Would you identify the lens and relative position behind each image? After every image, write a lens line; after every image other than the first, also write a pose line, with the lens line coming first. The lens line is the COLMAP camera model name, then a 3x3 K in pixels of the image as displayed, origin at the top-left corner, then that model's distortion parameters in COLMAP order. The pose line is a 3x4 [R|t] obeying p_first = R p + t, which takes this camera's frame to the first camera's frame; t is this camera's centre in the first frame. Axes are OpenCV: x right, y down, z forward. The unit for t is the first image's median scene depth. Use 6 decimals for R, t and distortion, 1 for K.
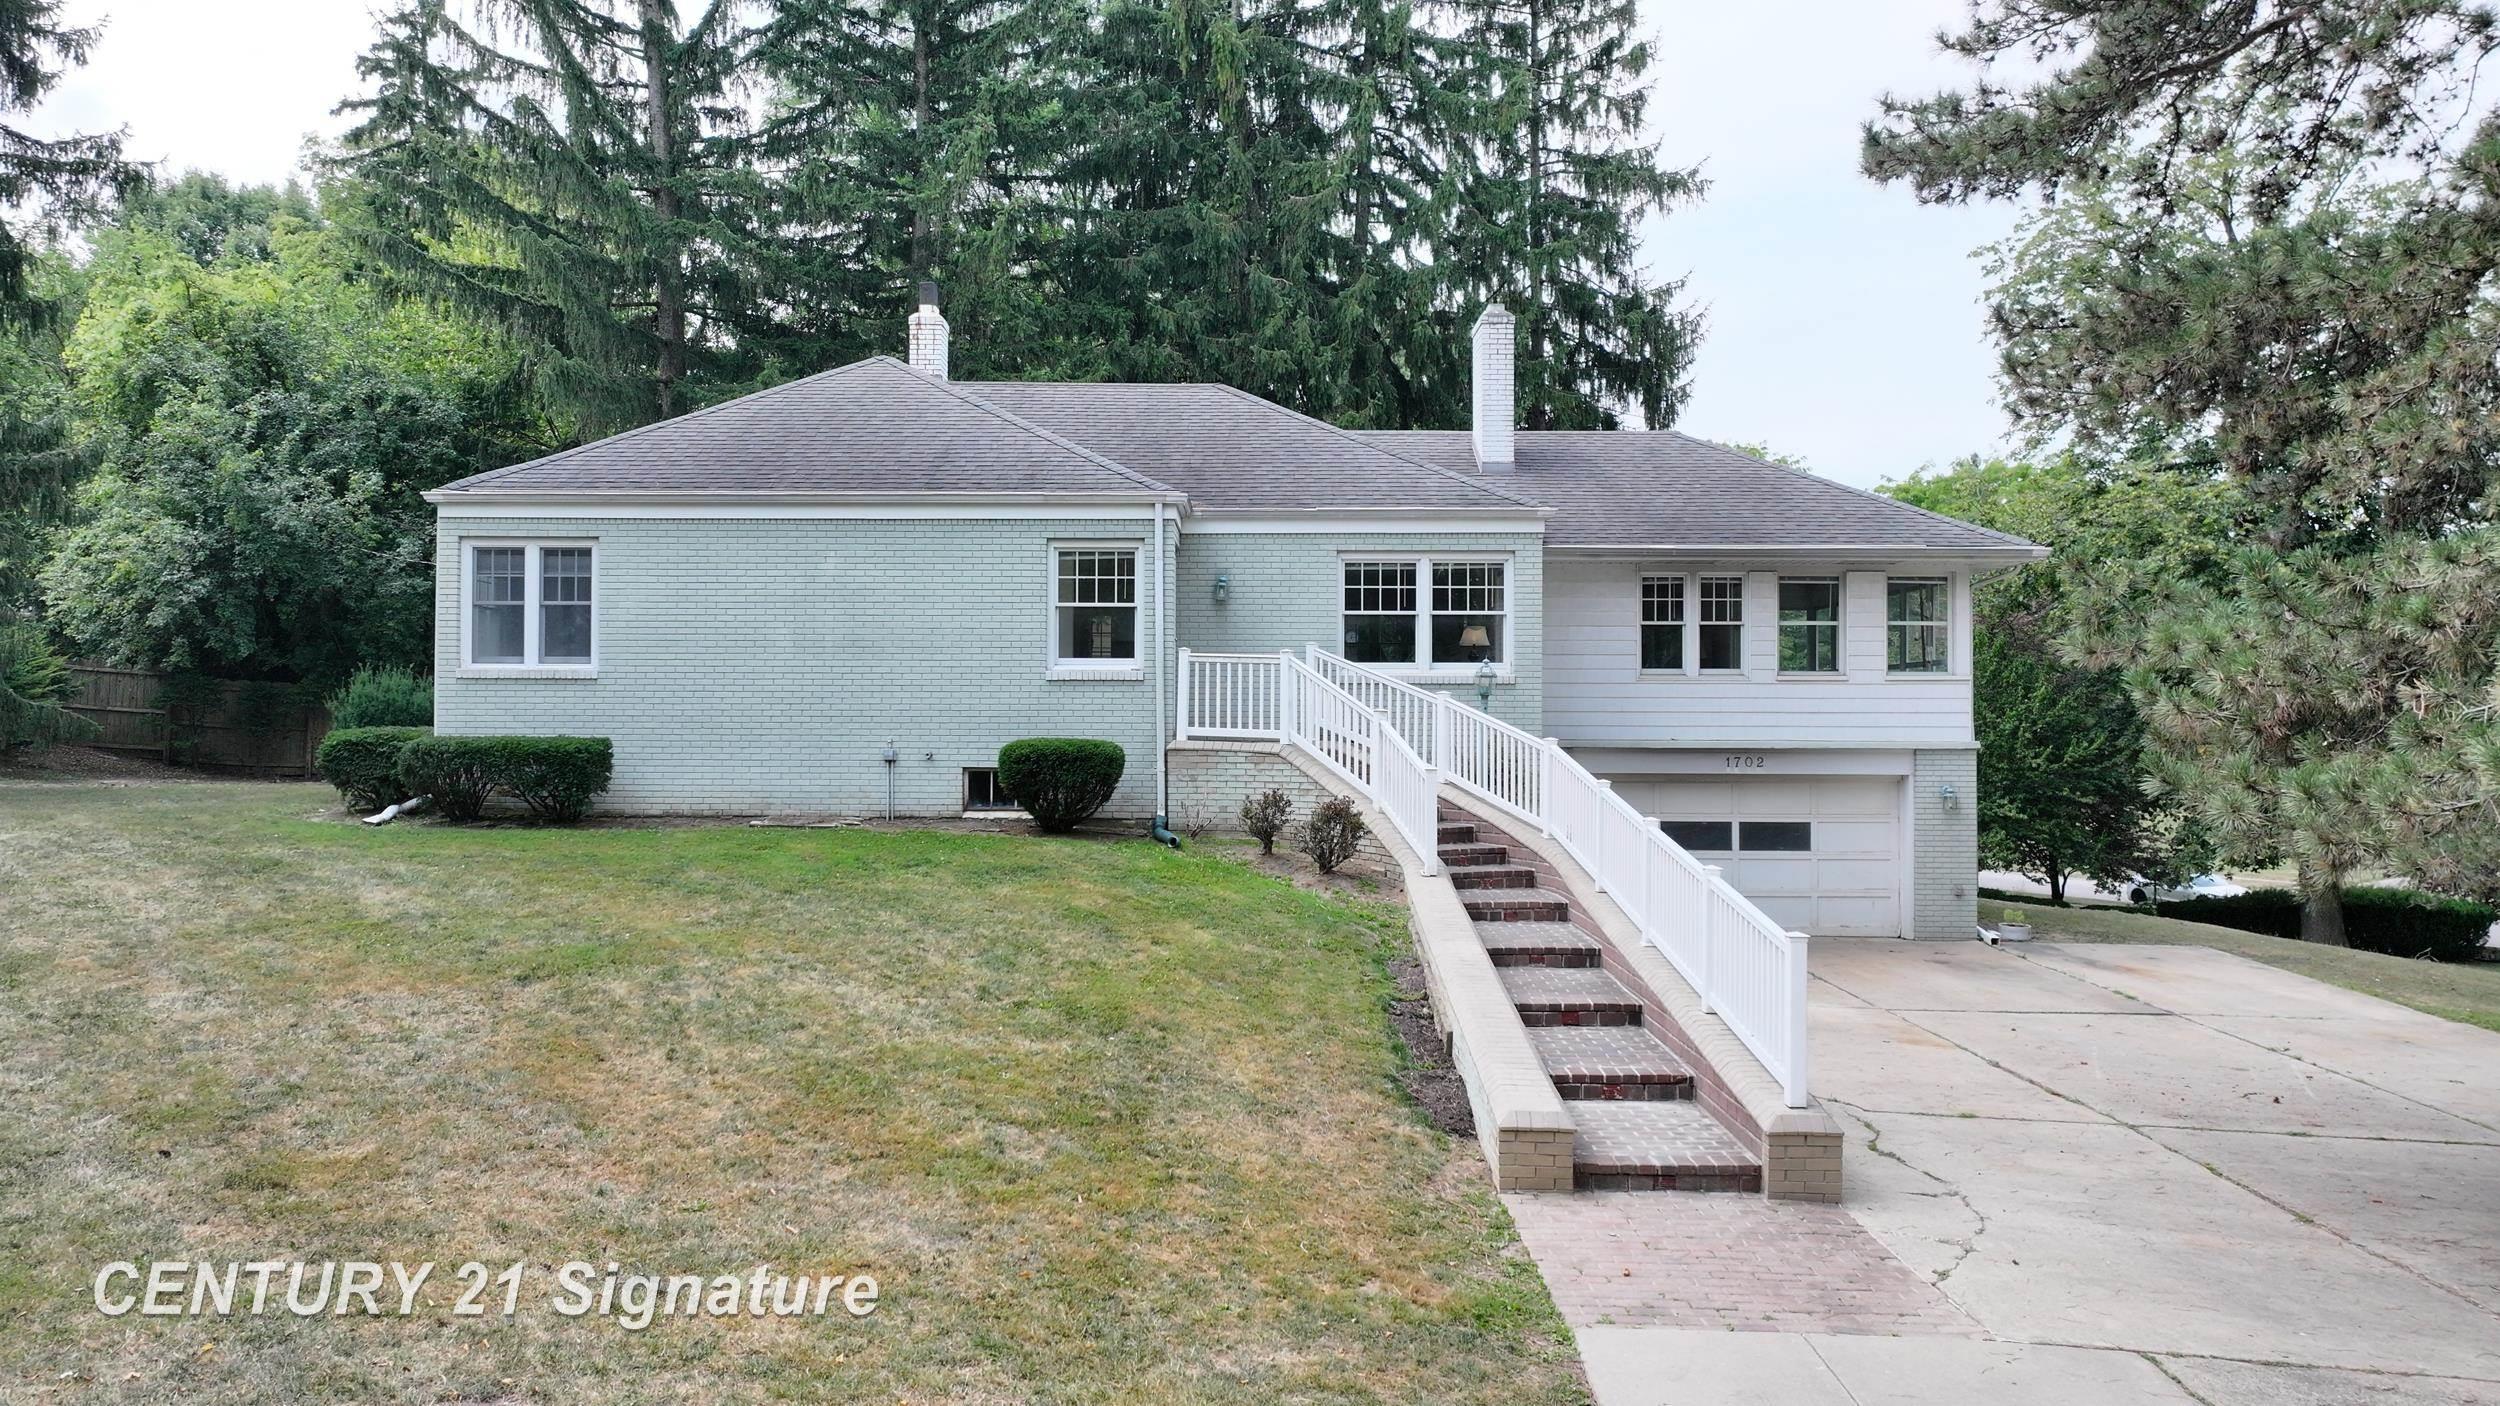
lens RADIAL K [[1761.9, 0, 1240.8], [0, 1761.9, 690.4], [0, 0, 1]] dist [0.017910, 0.003593]
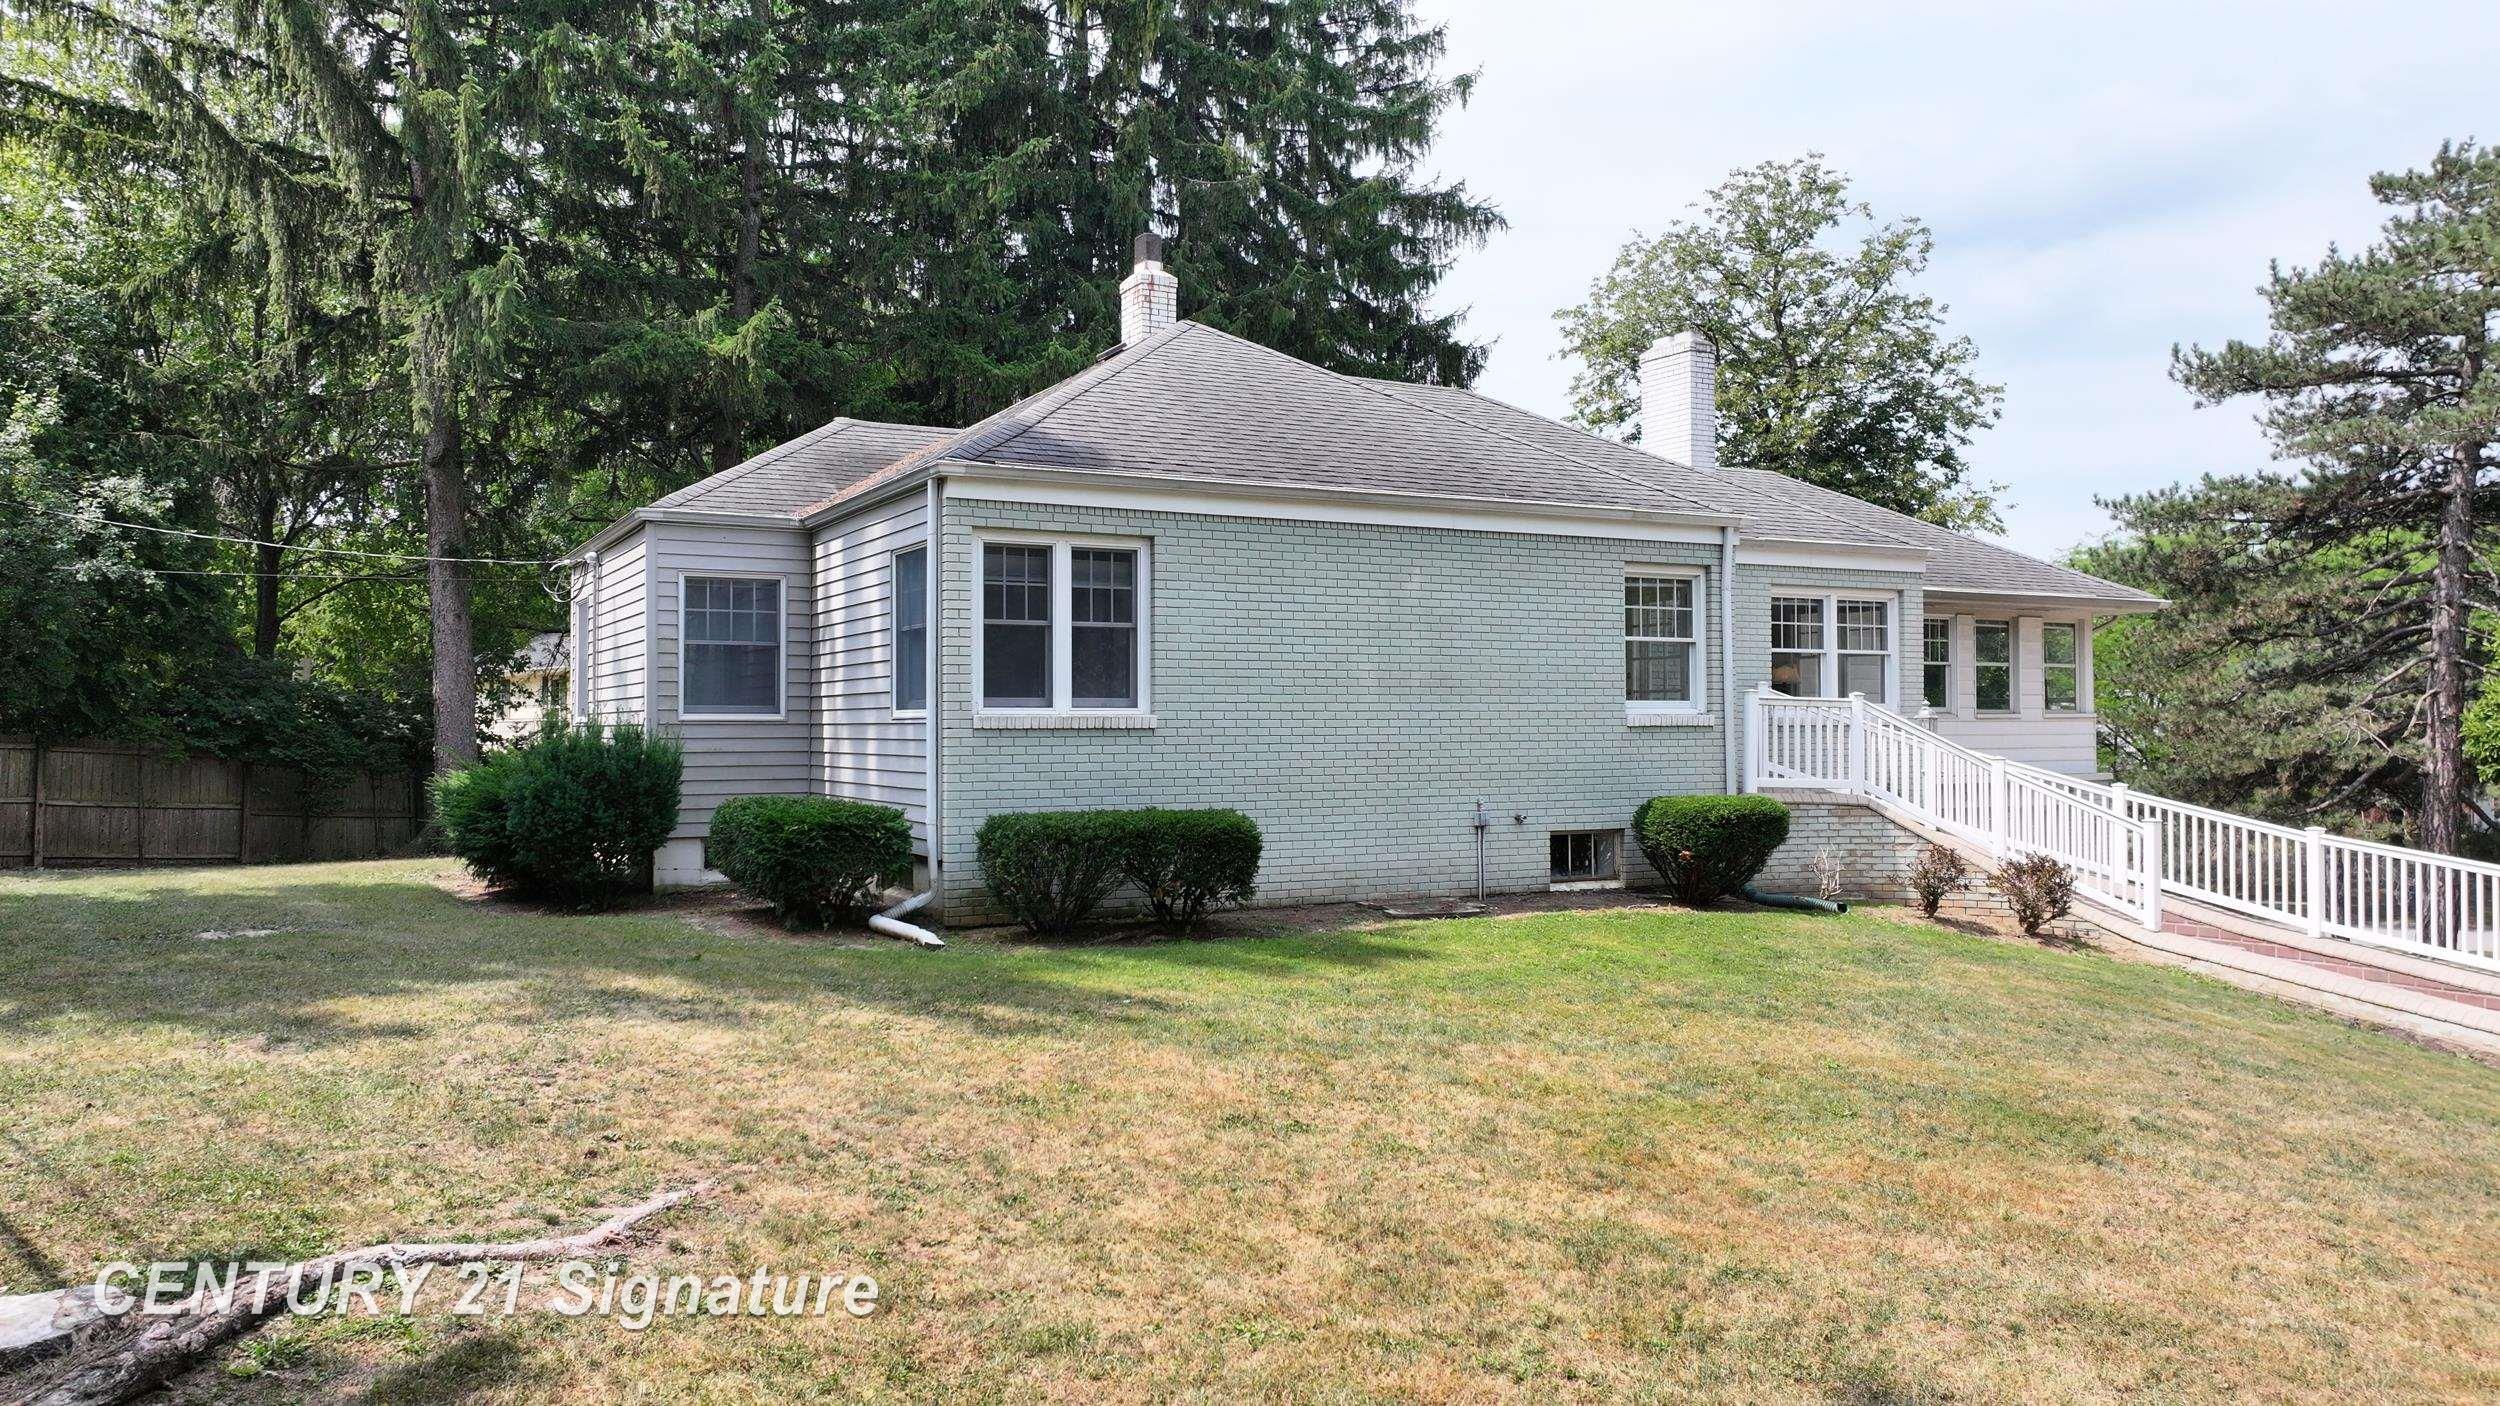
lens RADIAL K [[1797.3, 0, 1239.0], [0, 1797.3, 707.5], [0, 0, 1]] dist [0.003523, 0.000453]
pose [[0.875012, -0.001894, 0.484097, -0.688226], [0.002833, 0.999995, -0.001208, -0.014180], [-0.484092, 0.002428, 0.875014, 0.320015]]
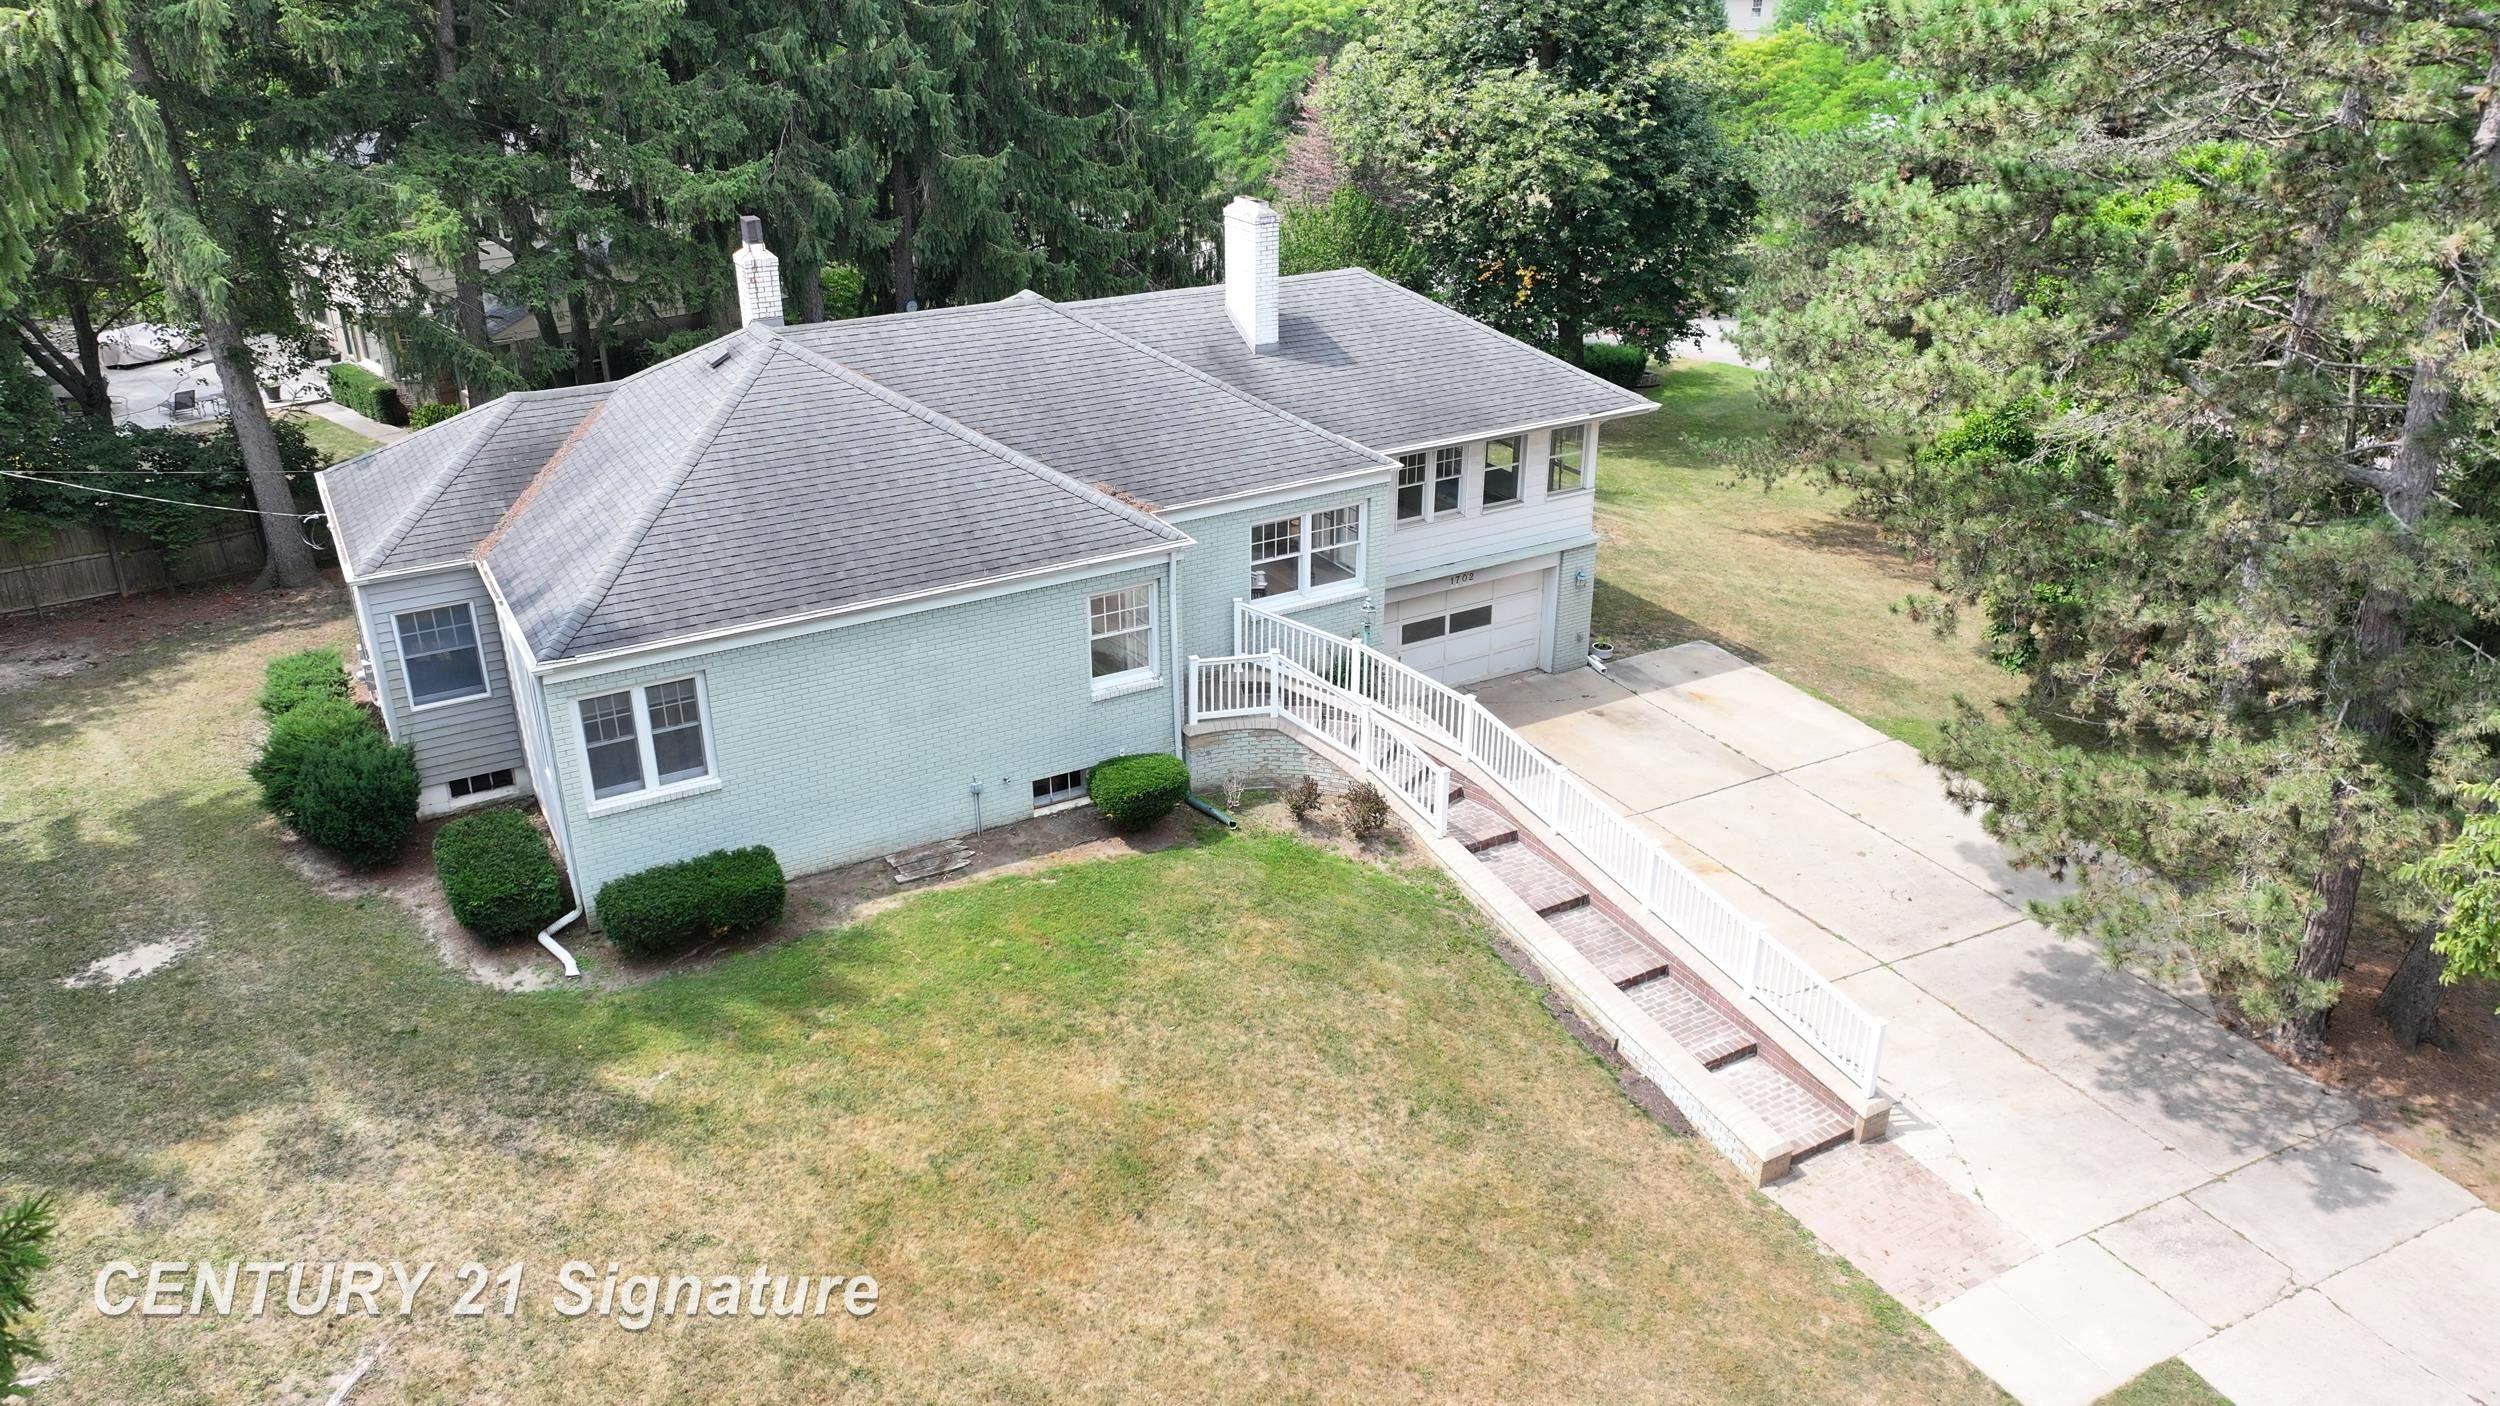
lens RADIAL K [[1761.0, 0, 1250.0], [0, 1761.0, 703.0], [0, 0, 1]] dist [0.005323, 0.001200]
pose [[0.862931, -0.215754, 0.456946, -0.562782], [-0.004255, 0.901134, 0.433519, -0.524187], [-0.505303, -0.376041, 0.776699, -0.000447]]
